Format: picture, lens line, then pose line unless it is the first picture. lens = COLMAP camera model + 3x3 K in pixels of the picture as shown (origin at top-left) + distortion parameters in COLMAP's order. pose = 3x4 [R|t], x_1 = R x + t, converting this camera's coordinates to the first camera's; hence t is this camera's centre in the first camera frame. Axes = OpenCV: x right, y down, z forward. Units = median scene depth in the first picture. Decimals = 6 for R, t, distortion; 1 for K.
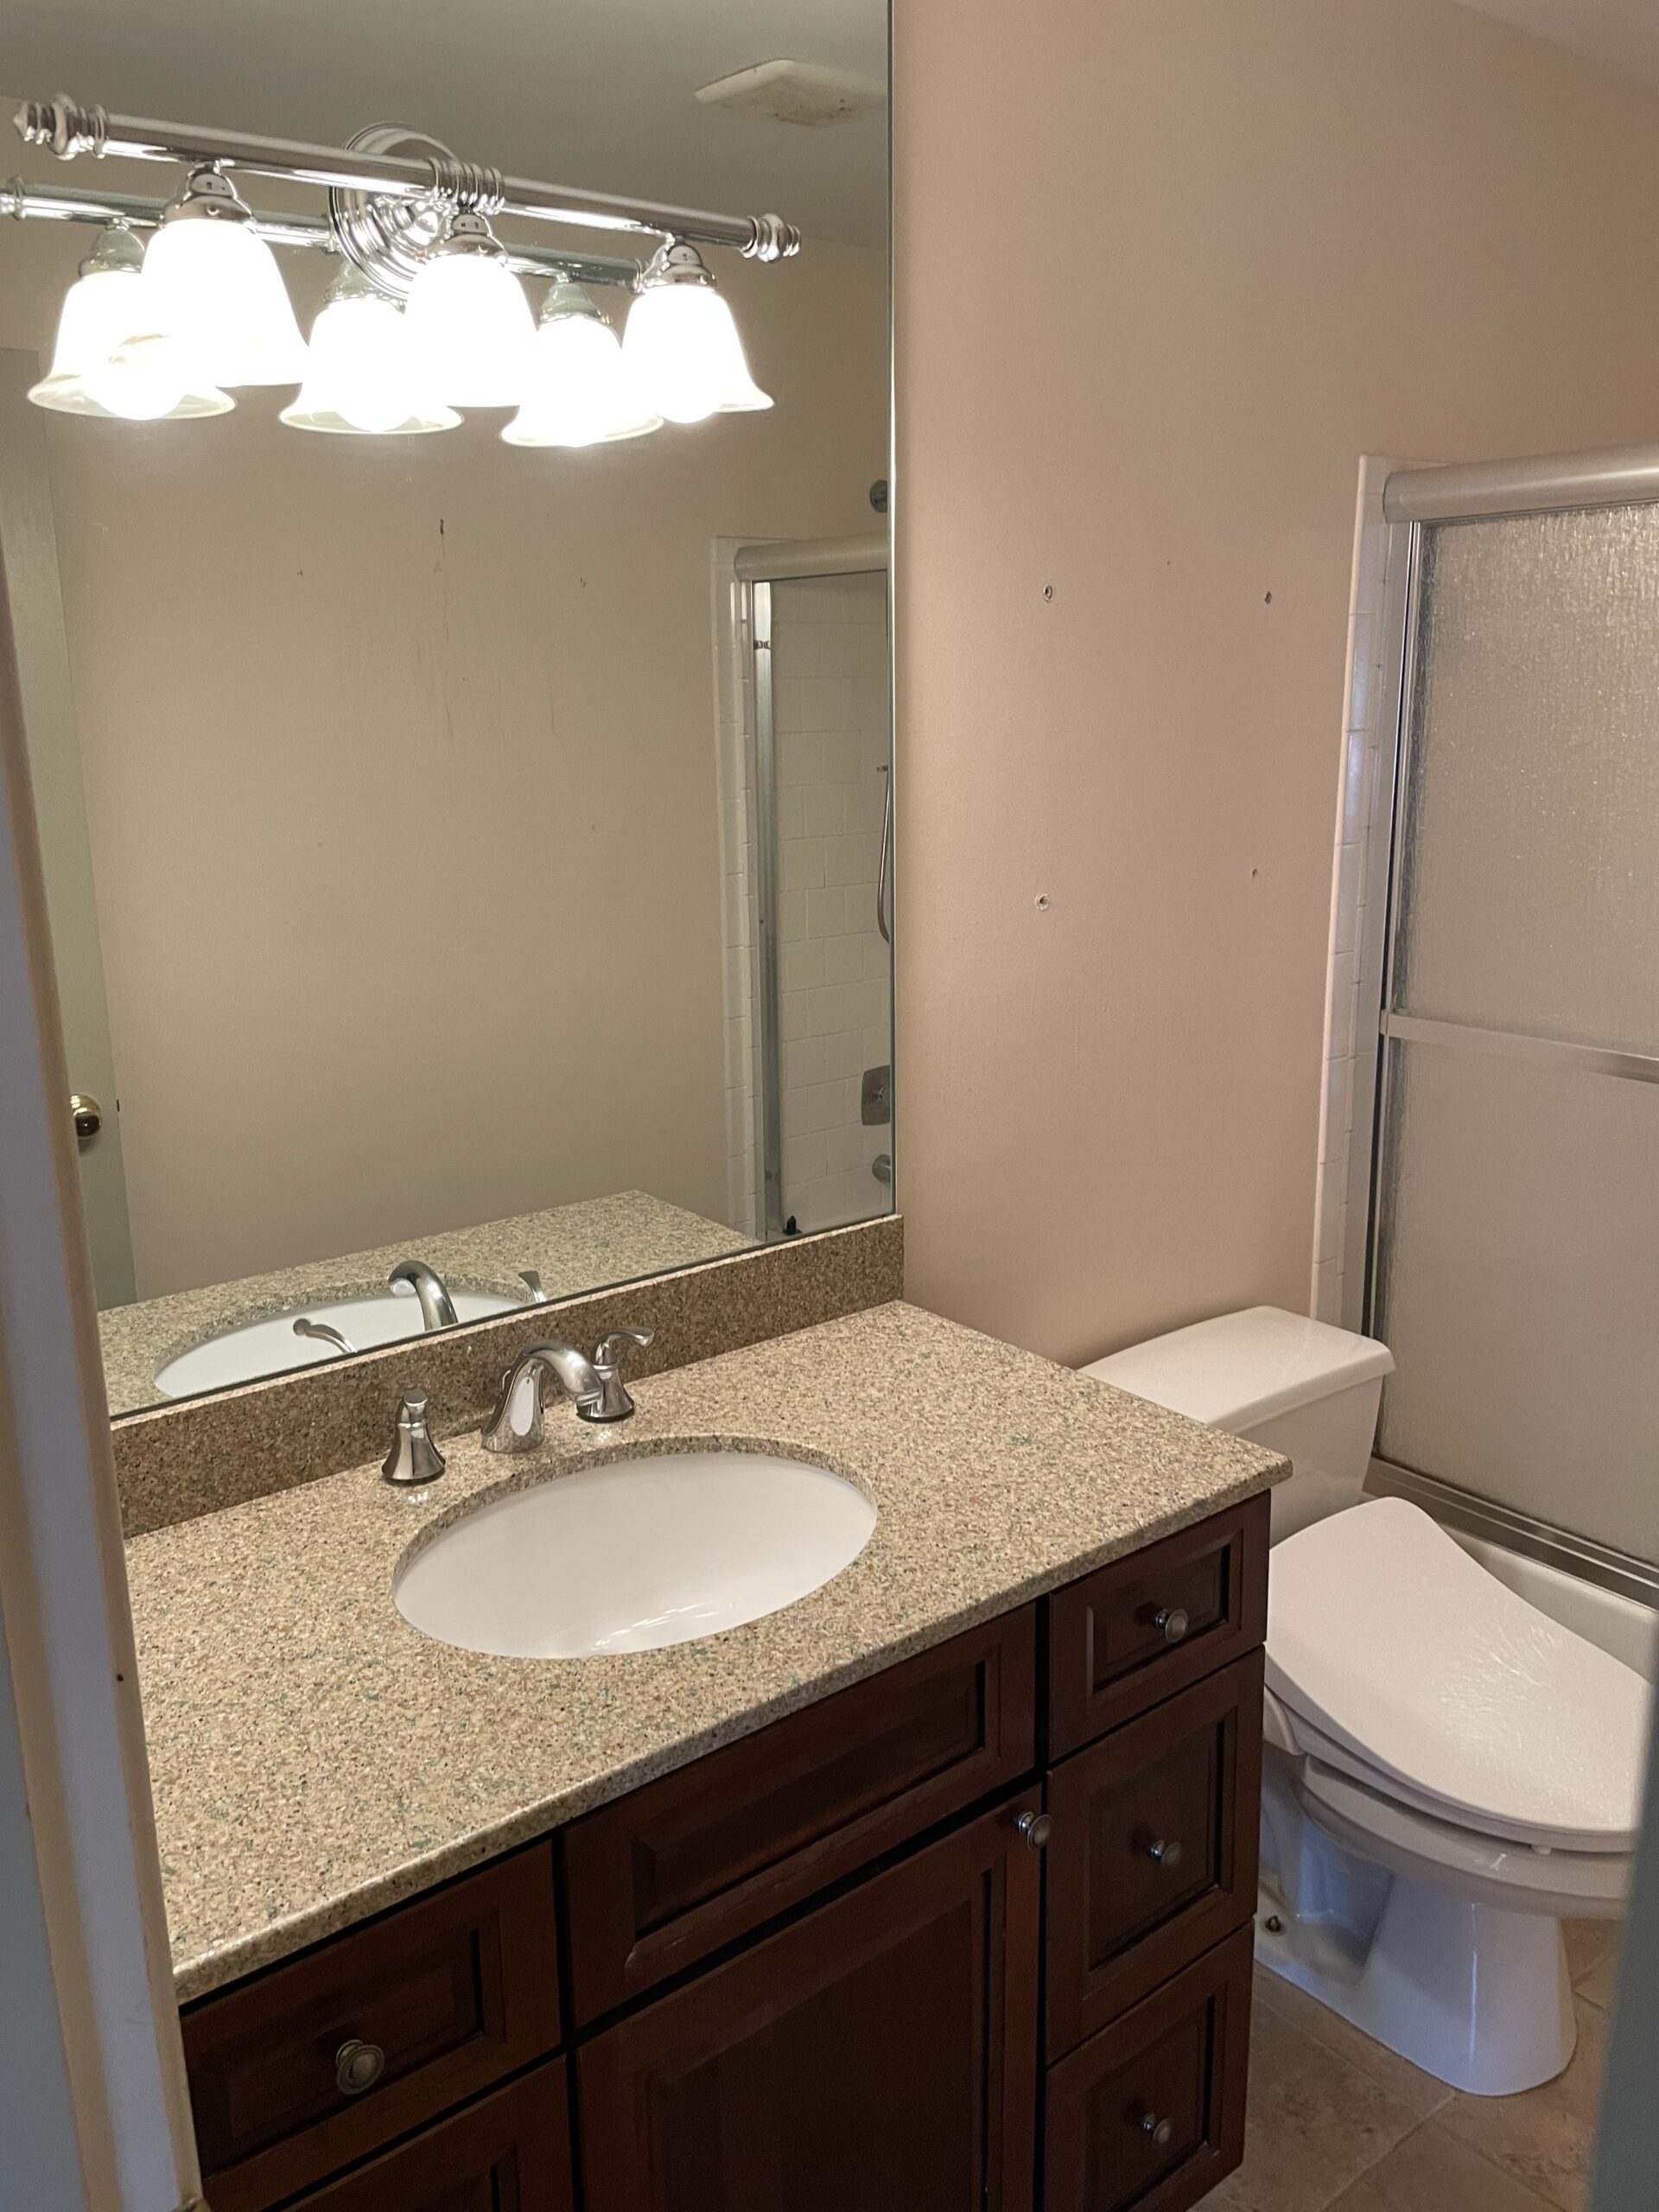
lens RADIAL K [[1671.7, 0, 793.0], [0, 1671.7, 1107.8], [0, 0, 1]] dist [-0.011577, -0.006161]
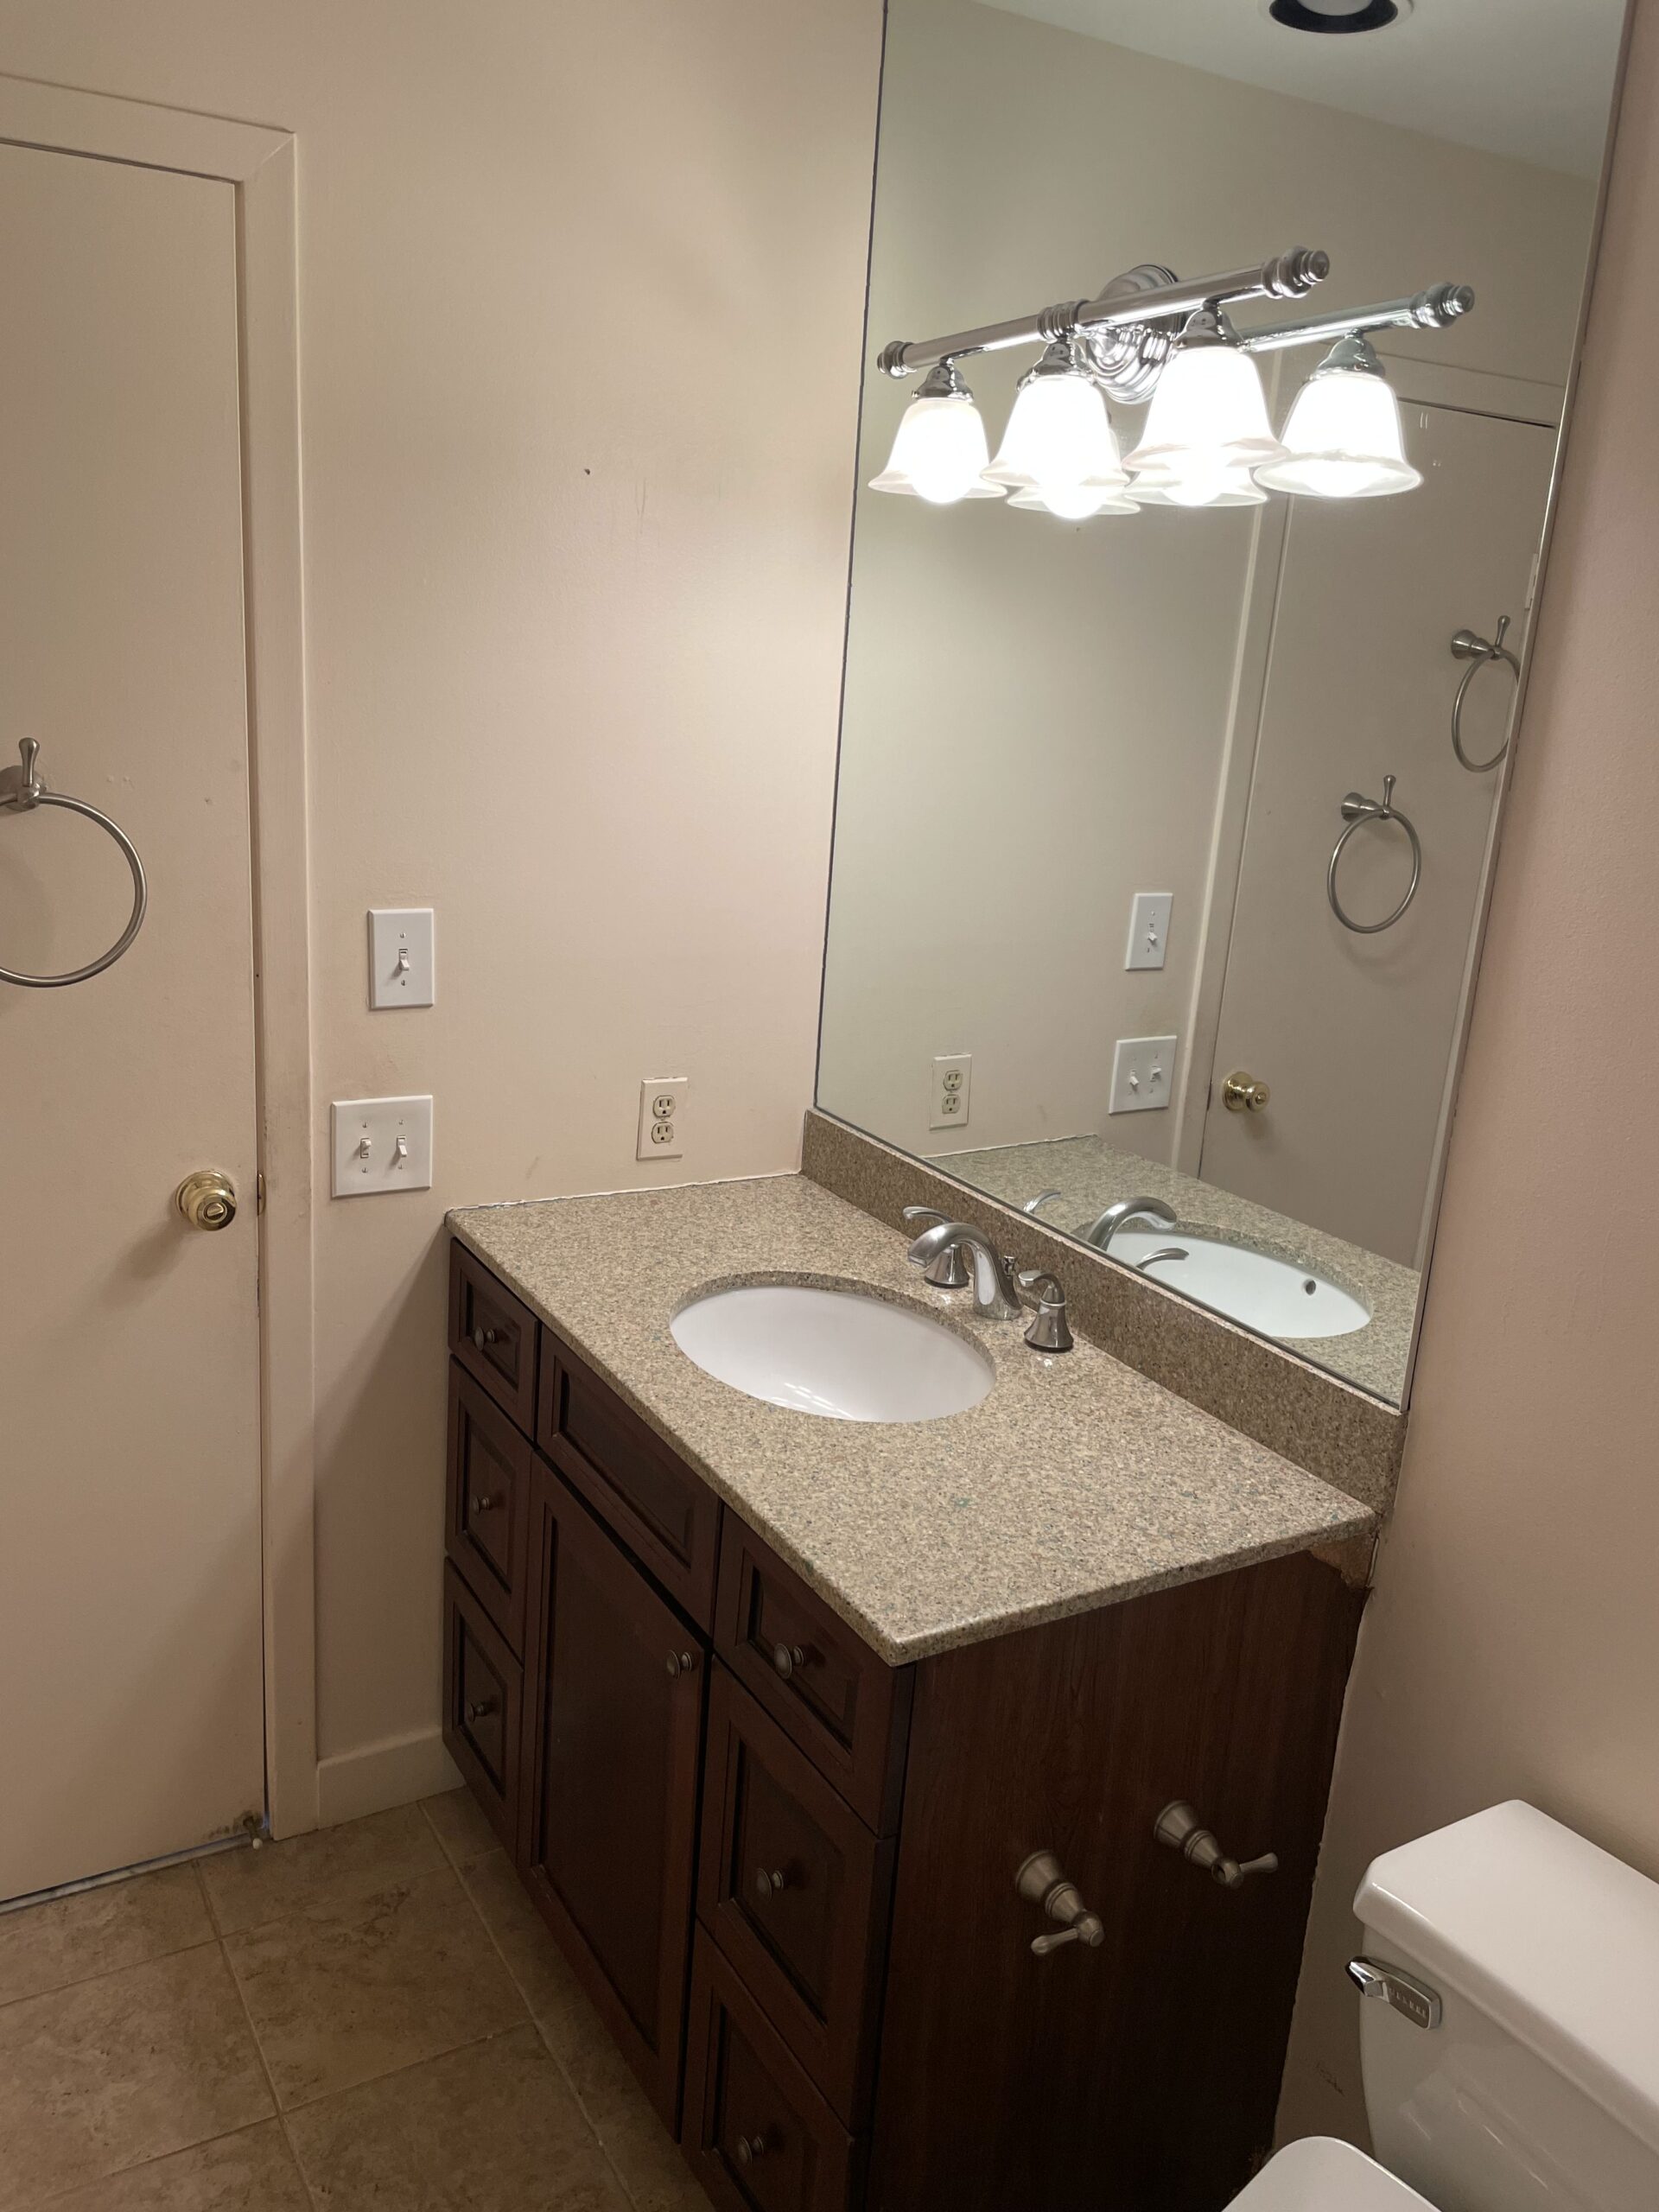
lens RADIAL K [[1710.1, 0, 829.5], [0, 1710.1, 1106.0], [0, 0, 1]] dist [0.093895, -0.141598]
pose [[-0.130800, 0.268902, -0.954245, 1.078158], [-0.301221, 0.906233, 0.296662, -0.296195], [0.944541, 0.326242, -0.037536, 0.914846]]
